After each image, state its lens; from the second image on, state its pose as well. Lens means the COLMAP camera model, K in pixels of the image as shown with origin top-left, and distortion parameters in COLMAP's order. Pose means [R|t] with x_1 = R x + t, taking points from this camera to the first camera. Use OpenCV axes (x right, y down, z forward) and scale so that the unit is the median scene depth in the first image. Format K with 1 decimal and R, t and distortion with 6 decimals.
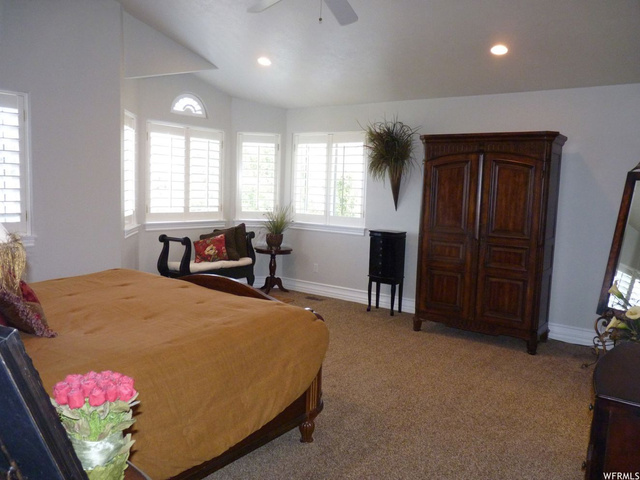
lens RADIAL K [[514.0, 0, 318.1], [0, 514.0, 237.9], [0, 0, 1]] dist [-0.015830, 0.001020]
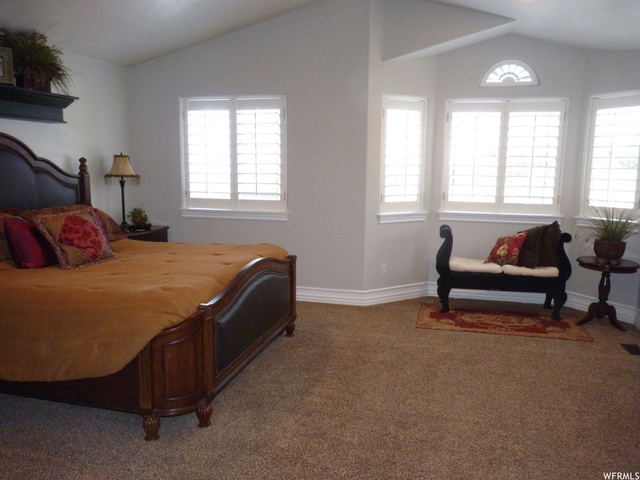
lens RADIAL K [[514.0, 0, 318.4], [0, 514.0, 241.0], [0, 0, 1]] dist [-0.015830, 0.001020]
pose [[0.371662, 0.107845, -0.922083, 0.418027], [-0.091230, 0.992665, 0.079329, -0.027616], [0.923875, 0.054638, 0.378775, 0.412516]]
